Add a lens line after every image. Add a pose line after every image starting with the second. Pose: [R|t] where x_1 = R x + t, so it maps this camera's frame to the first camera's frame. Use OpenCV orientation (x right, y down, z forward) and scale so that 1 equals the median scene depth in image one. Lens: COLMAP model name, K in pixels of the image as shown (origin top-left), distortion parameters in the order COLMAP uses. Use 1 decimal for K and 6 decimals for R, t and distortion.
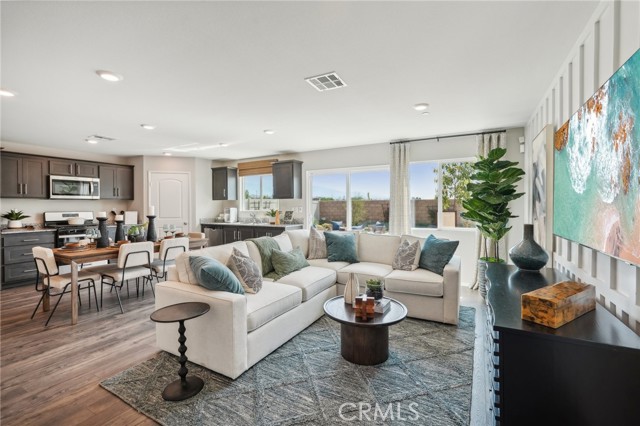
lens RADIAL K [[285.0, 0, 320.6], [0, 285.0, 208.9], [0, 0, 1]] dist [-0.010556, 0.006537]
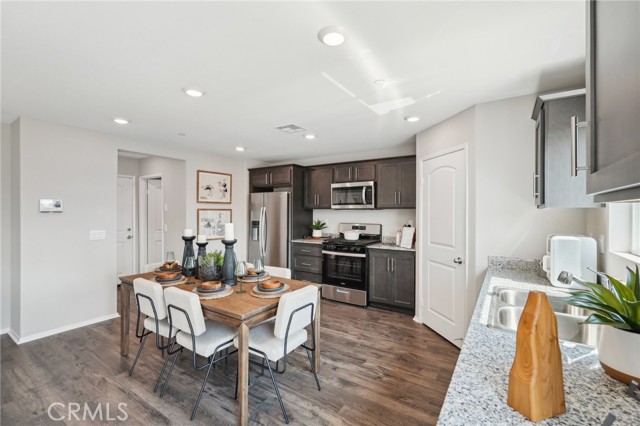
lens RADIAL K [[284.5, 0, 320.0], [0, 284.5, 213.0], [0, 0, 1]] dist [-0.000051, 0.000298]
pose [[-0.077799, 0.011812, -0.996899, -0.030181], [-0.009524, 0.999875, 0.012591, -0.050376], [0.996924, 0.010474, -0.077677, 1.502373]]
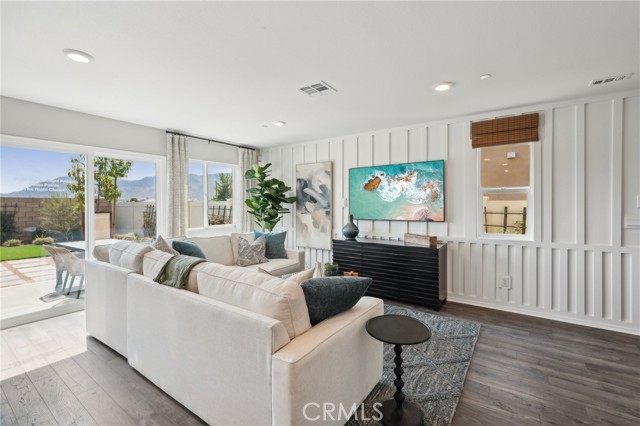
lens RADIAL K [[285.0, 0, 320.6], [0, 285.0, 208.9], [0, 0, 1]] dist [-0.010556, 0.006537]
pose [[0.096239, -0.011835, 0.995288, -0.776188], [0.013229, 0.999856, 0.010610, -0.004435], [-0.995270, 0.012146, 0.096382, 0.656724]]
